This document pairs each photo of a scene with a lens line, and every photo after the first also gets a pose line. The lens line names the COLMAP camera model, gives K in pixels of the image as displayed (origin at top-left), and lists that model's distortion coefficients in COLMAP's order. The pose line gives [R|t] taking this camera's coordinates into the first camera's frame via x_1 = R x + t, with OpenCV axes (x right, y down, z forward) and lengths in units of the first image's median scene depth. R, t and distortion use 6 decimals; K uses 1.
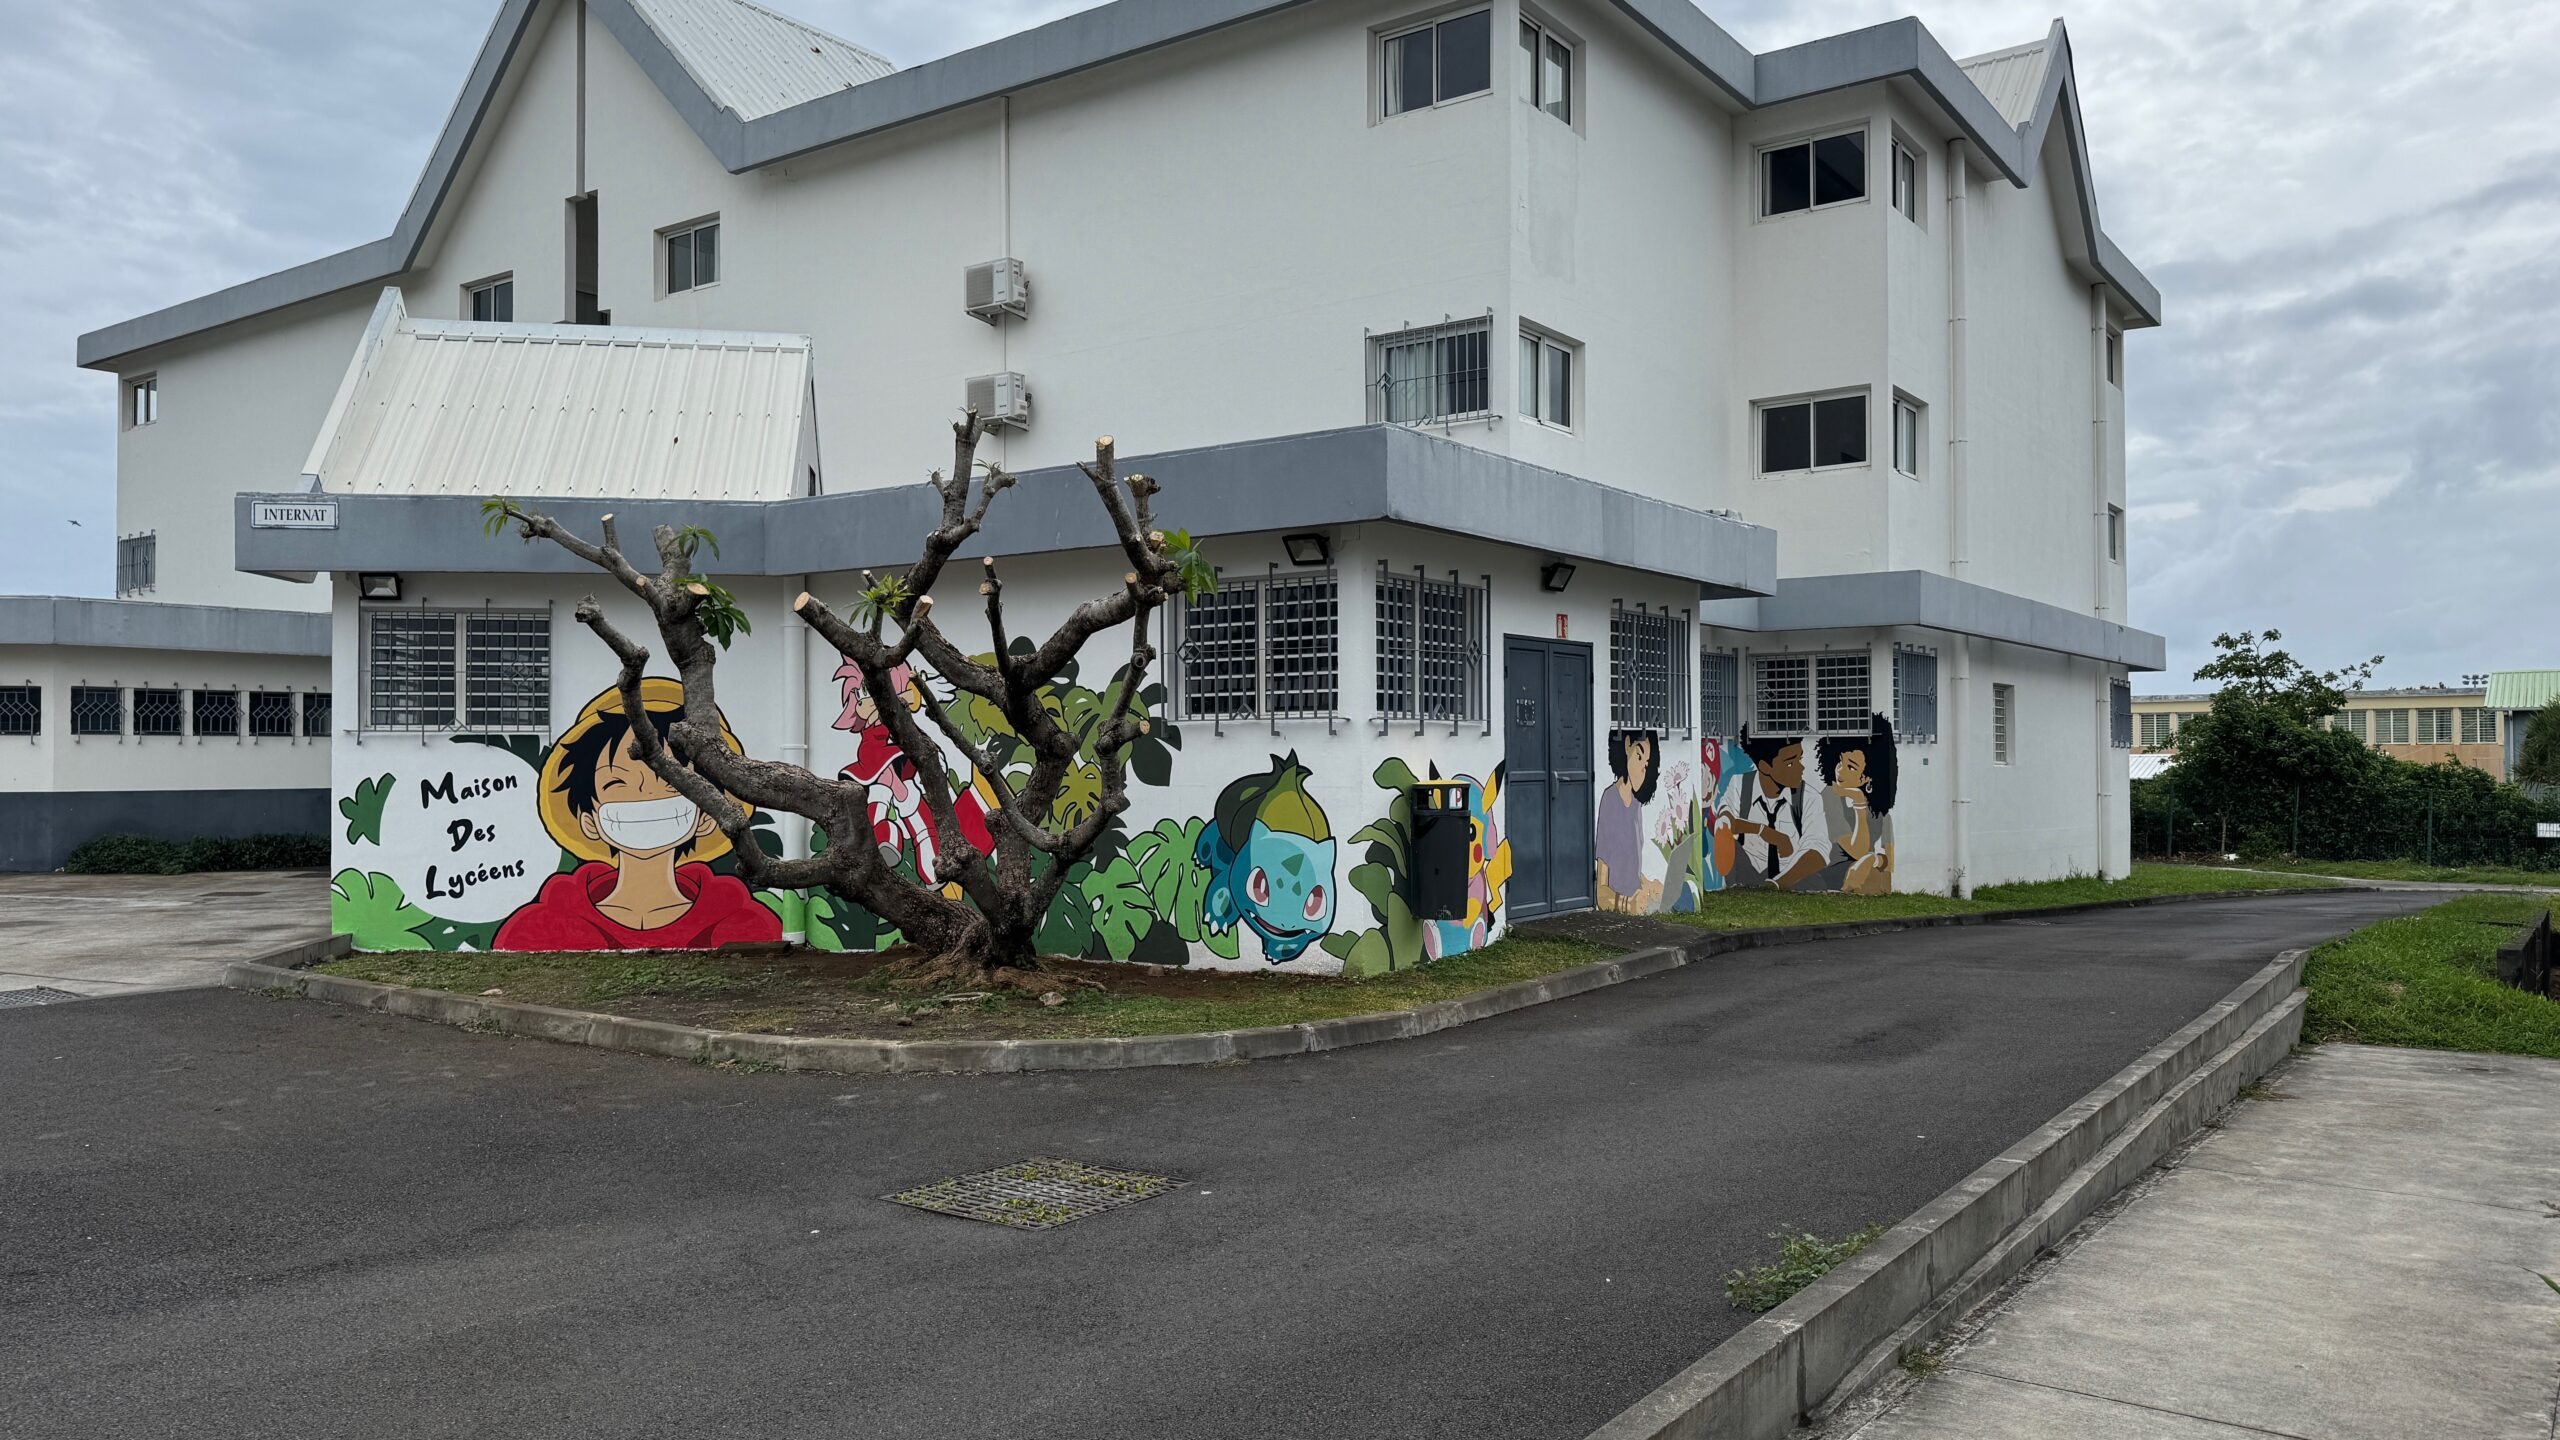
lens RADIAL K [[1811.9, 0, 1280.0], [0, 1811.9, 720.0], [0, 0, 1]] dist [0.068153, -0.172799]
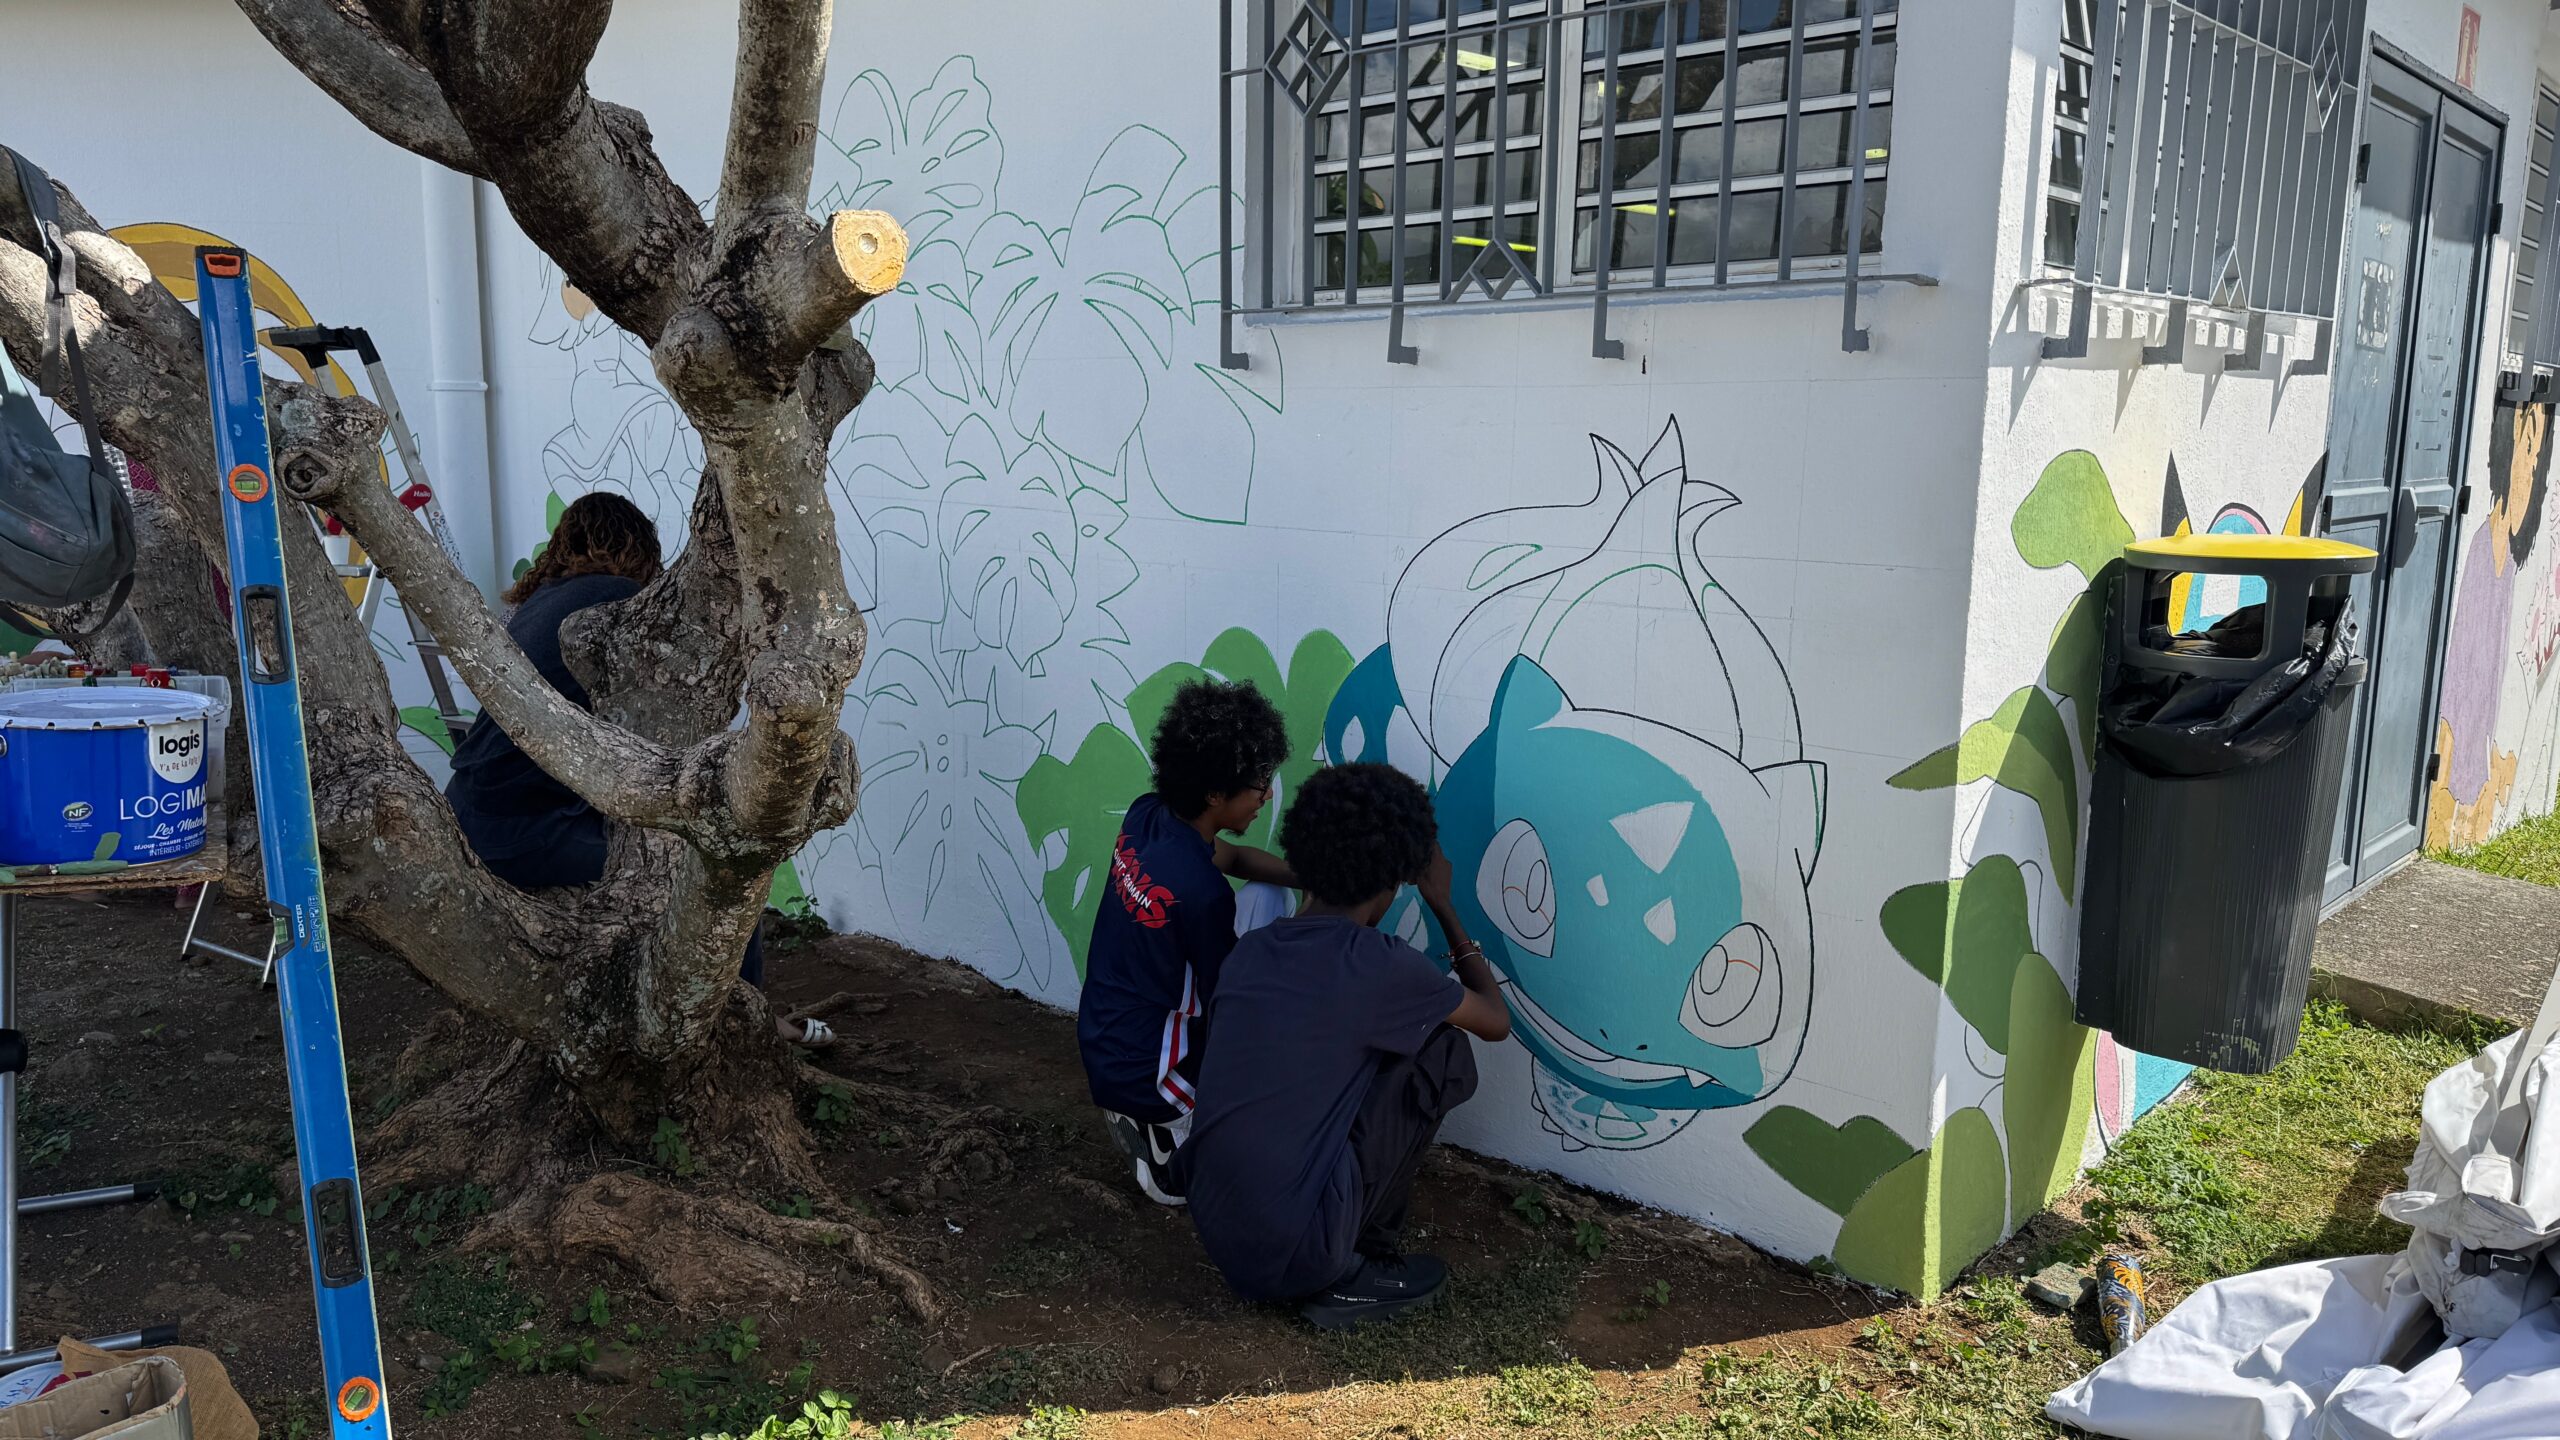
lens RADIAL K [[1811.9, 0, 1280.0], [0, 1811.9, 720.0], [0, 0, 1]] dist [0.068153, -0.172799]
pose [[0.988692, 0.040662, -0.144344, -0.009345], [-0.013703, 0.983007, 0.183054, 0.012148], [0.149335, -0.179006, 0.972448, 0.710236]]
